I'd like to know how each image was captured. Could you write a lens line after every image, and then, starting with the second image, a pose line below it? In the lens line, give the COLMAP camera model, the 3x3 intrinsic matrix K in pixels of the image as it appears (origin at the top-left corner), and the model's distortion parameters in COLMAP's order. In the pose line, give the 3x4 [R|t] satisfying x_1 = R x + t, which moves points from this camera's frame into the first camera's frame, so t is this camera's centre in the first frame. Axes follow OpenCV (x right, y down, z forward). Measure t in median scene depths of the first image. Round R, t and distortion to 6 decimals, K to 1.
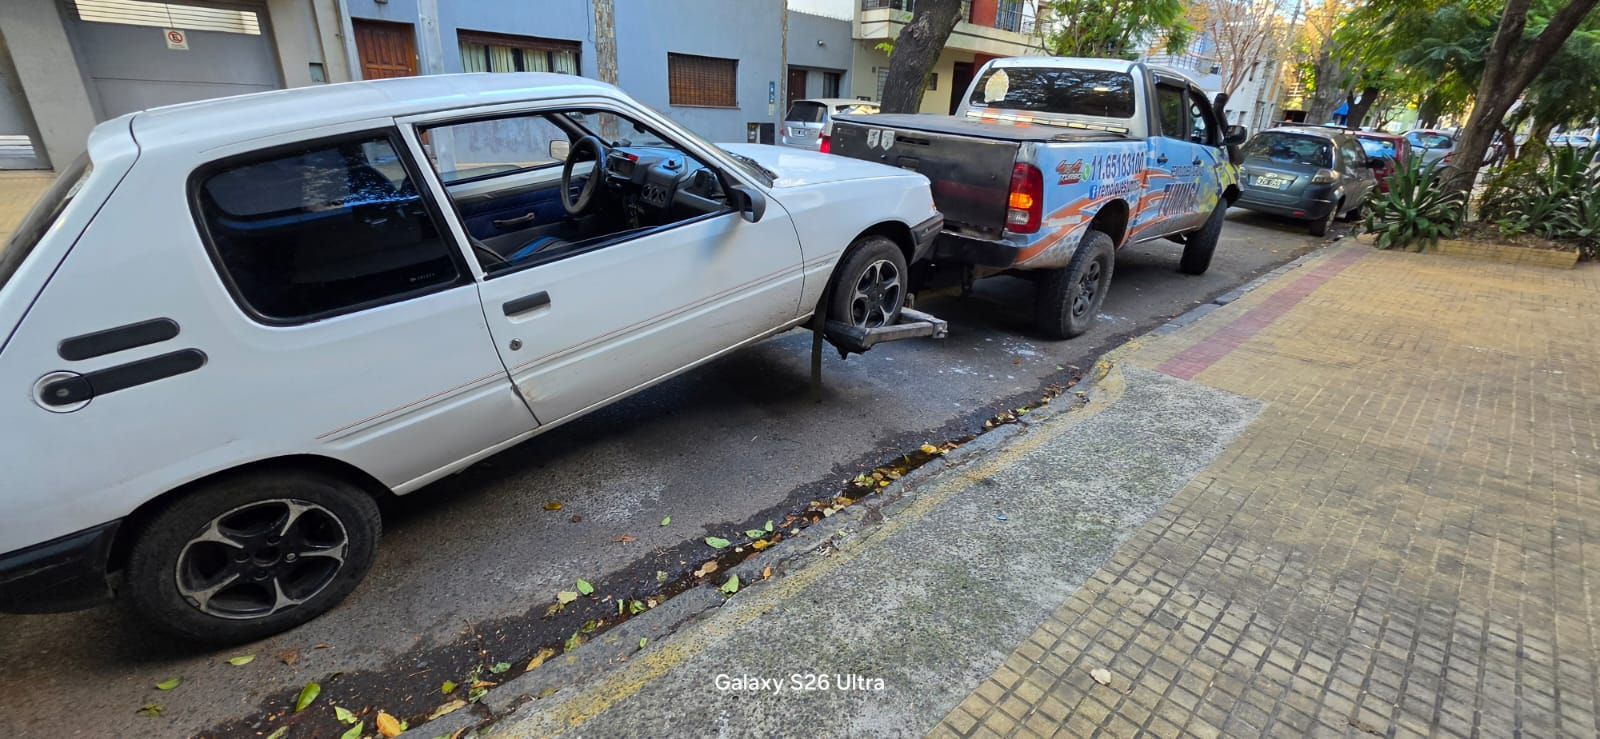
lens RADIAL K [[646.4, 0, 794.4], [0, 646.4, 370.2], [0, 0, 1]] dist [-0.000919, 0.000719]
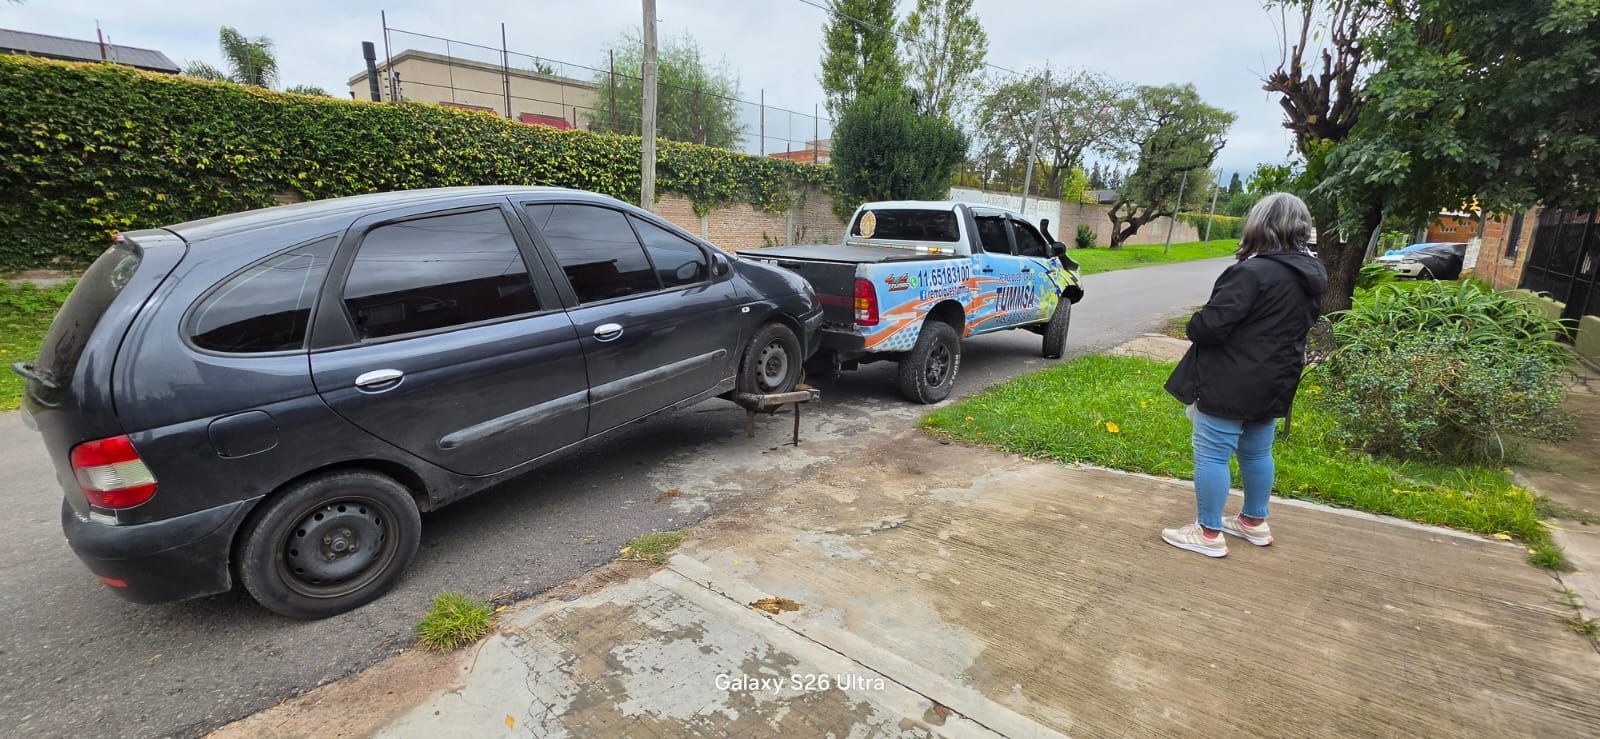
lens RADIAL K [[646.4, 0, 794.4], [0, 646.4, 370.2], [0, 0, 1]] dist [-0.000919, 0.000719]
pose [[0.998228, -0.050899, 0.030815, 0.121603], [0.055564, 0.982680, -0.176786, 0.095913], [-0.021283, 0.178185, 0.983767, -0.282055]]
